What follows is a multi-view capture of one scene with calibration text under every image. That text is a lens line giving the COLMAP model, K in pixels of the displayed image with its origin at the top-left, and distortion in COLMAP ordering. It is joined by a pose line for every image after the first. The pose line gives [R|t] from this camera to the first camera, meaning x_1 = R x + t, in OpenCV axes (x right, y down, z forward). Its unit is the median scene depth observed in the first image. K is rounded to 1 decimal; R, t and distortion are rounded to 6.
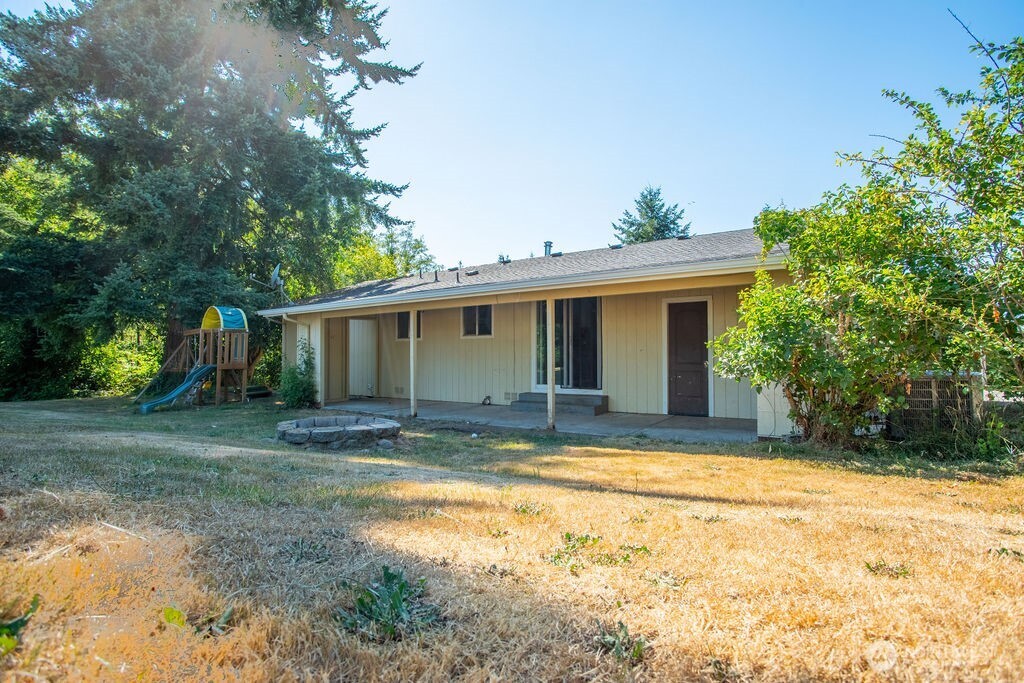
lens RADIAL K [[501.8, 0, 518.3], [0, 501.8, 339.1], [0, 0, 1]] dist [-0.071018, 0.025508]
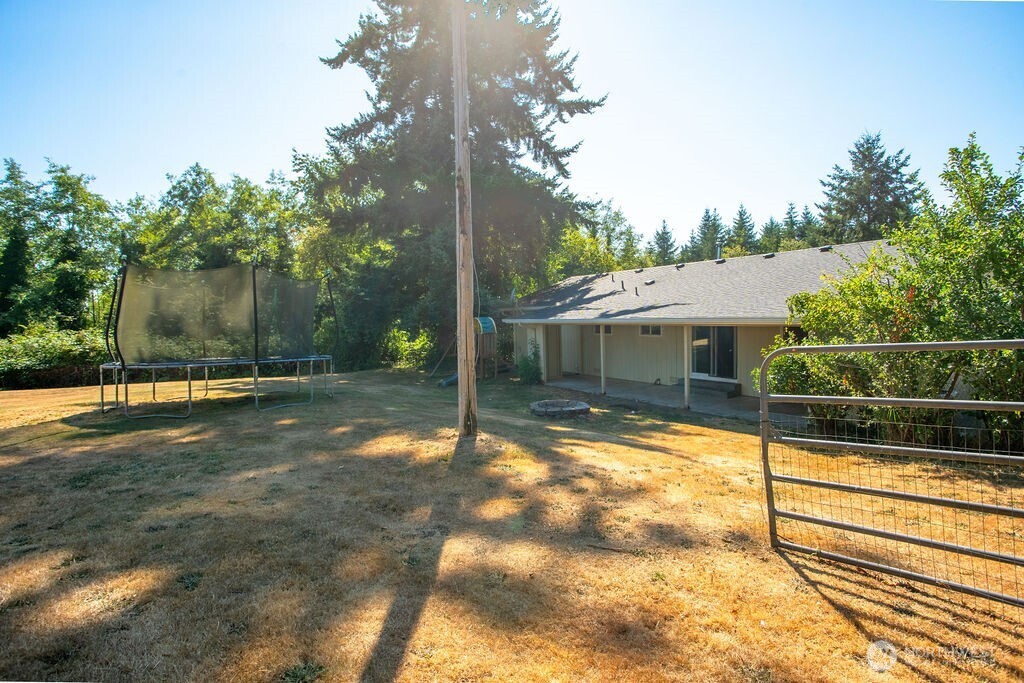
lens RADIAL K [[501.8, 0, 518.3], [0, 501.8, 339.1], [0, 0, 1]] dist [-0.071018, 0.025508]
pose [[0.915929, -0.004964, -0.401311, 0.081701], [0.040418, 0.995981, 0.079928, -0.071087], [0.399301, -0.089429, 0.912448, -0.237332]]
